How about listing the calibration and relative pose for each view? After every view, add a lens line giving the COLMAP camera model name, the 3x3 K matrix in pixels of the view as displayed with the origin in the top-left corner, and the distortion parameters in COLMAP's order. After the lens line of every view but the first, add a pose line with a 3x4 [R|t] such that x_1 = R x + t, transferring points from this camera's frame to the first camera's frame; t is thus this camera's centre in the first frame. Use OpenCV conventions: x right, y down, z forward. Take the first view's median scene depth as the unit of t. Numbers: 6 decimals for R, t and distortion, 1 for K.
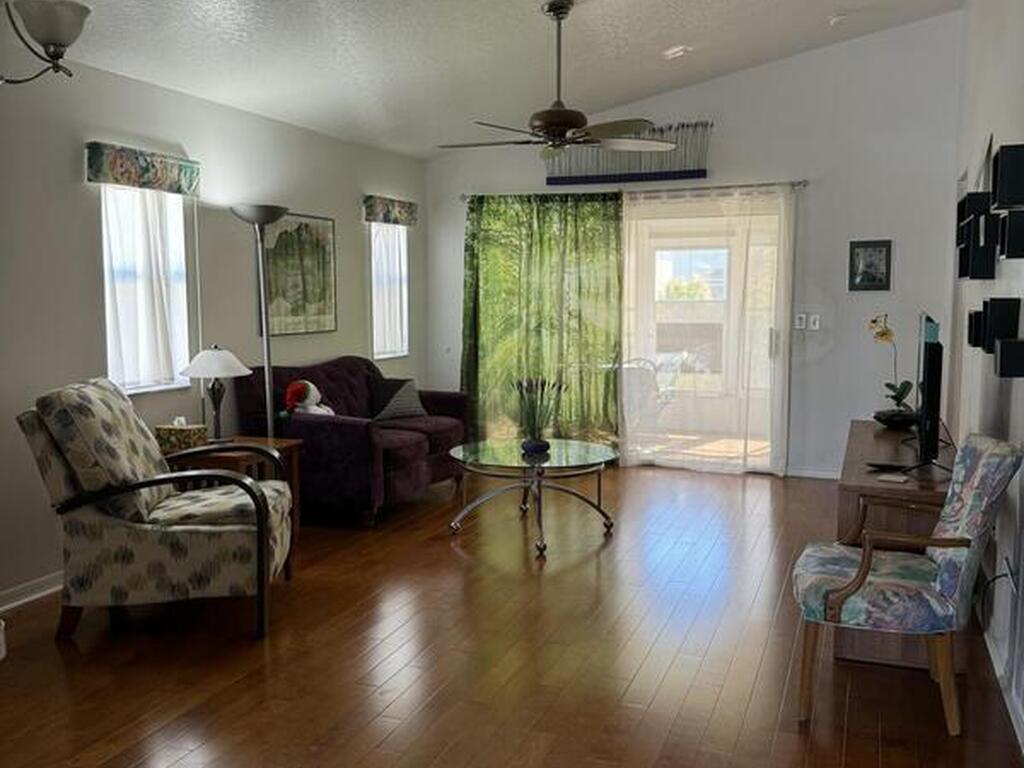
lens RADIAL K [[908.5, 0, 510.5], [0, 908.5, 380.5], [0, 0, 1]] dist [-0.016499, -0.030683]
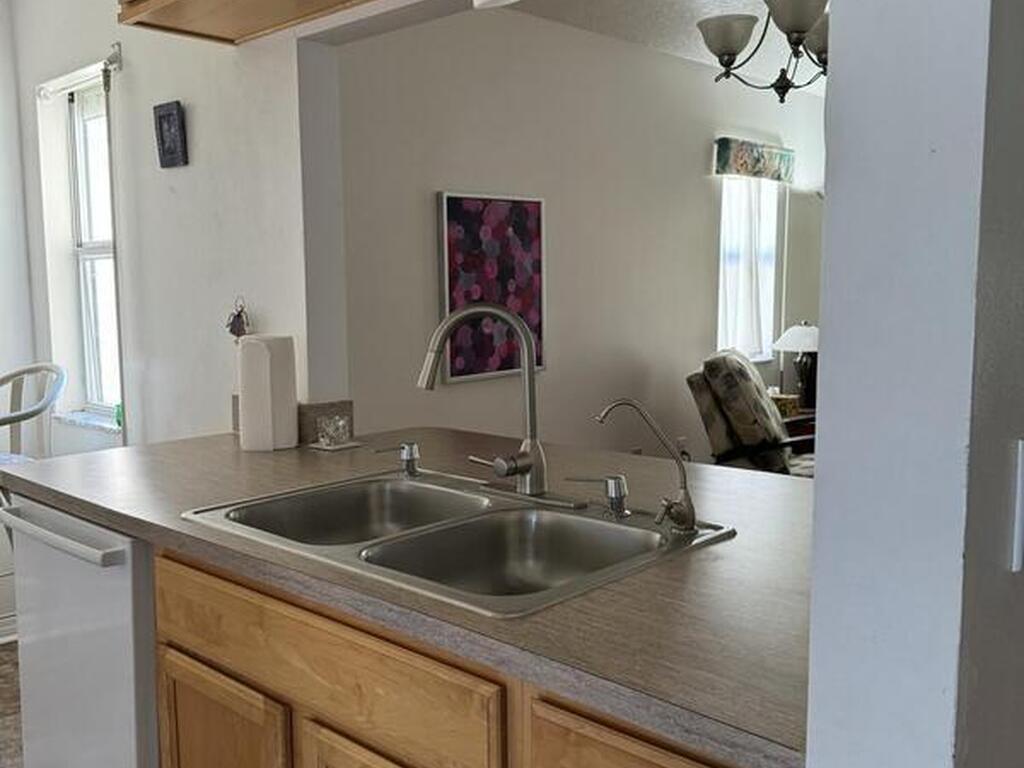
lens RADIAL K [[908.5, 0, 512.0], [0, 908.5, 388.3], [0, 0, 1]] dist [-0.016499, -0.030683]
pose [[0.899860, 0.042003, -0.434152, -0.189045], [-0.031269, 0.999004, 0.031839, 0.018540], [0.435057, -0.015075, 0.900277, -0.128621]]
